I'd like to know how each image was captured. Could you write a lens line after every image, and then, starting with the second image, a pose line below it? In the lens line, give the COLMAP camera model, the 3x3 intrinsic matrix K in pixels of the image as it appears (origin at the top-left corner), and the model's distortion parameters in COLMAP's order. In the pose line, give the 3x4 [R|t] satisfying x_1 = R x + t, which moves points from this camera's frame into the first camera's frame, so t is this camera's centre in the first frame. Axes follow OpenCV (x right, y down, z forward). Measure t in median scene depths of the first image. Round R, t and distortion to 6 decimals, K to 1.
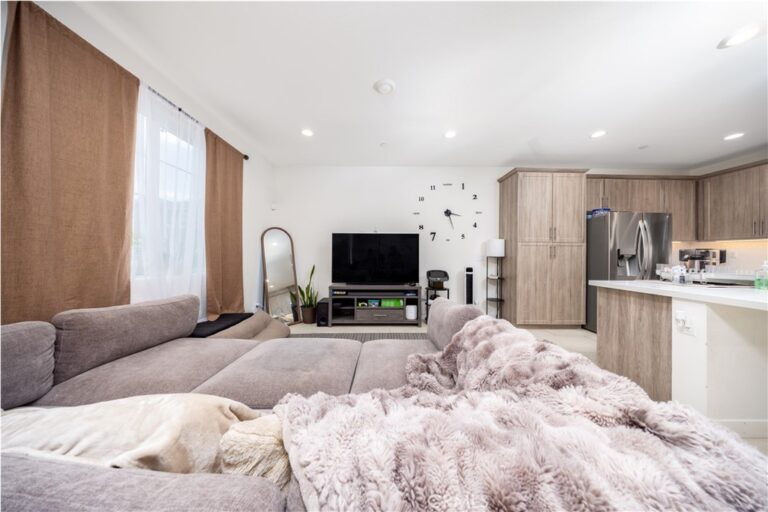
lens RADIAL K [[220.9, 0, 389.0], [0, 220.9, 255.8], [0, 0, 1]] dist [0.001028, -0.000132]
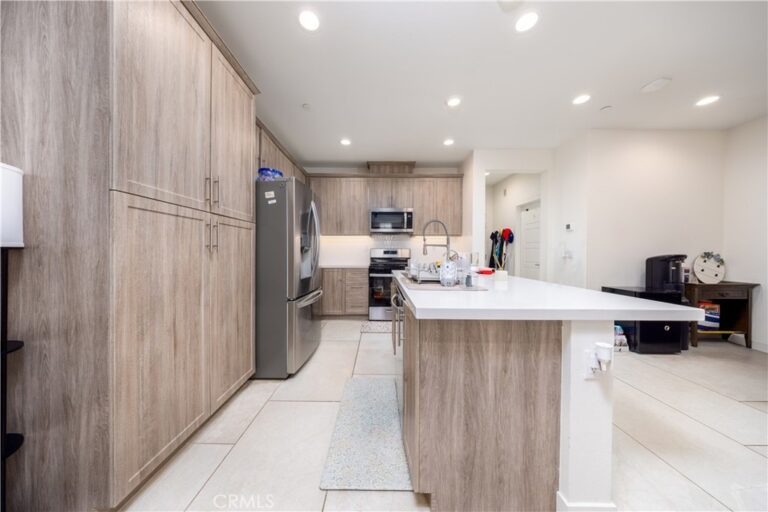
lens RADIAL K [[232.0, 0, 377.9], [0, 232.0, 253.3], [0, 0, 1]] dist [0.000158, -0.000013]
pose [[0.018513, -0.012240, 0.999754, 0.302412], [-0.002746, 0.999921, 0.012293, 0.006260], [-0.999825, -0.002973, 0.018478, 0.649452]]
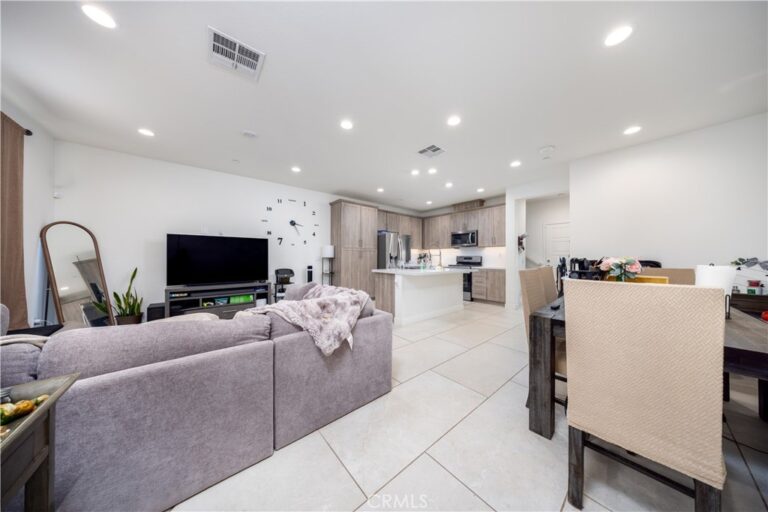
lens RADIAL K [[220.9, 0, 386.5], [0, 220.9, 256.8], [0, 0, 1]] dist [0.001028, -0.000132]
pose [[0.771981, -0.002052, 0.635642, -0.135854], [0.003684, 0.999992, -0.001246, 0.001992], [-0.635635, 0.003304, 0.771983, -0.348205]]
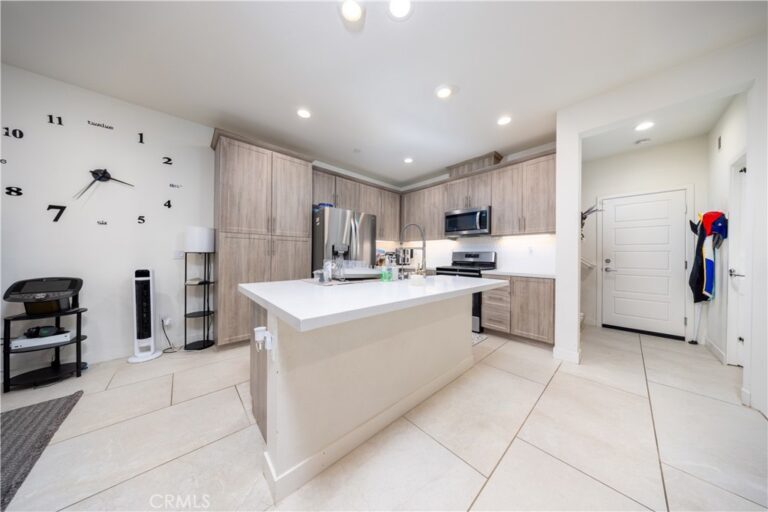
lens RADIAL K [[220.9, 0, 385.0], [0, 220.9, 255.6], [0, 0, 1]] dist [0.001028, -0.000132]
pose [[0.746474, -0.002827, 0.665409, 0.478498], [-0.003057, 0.999966, 0.007677, 0.007283], [-0.665408, -0.007765, 0.746440, 0.092210]]
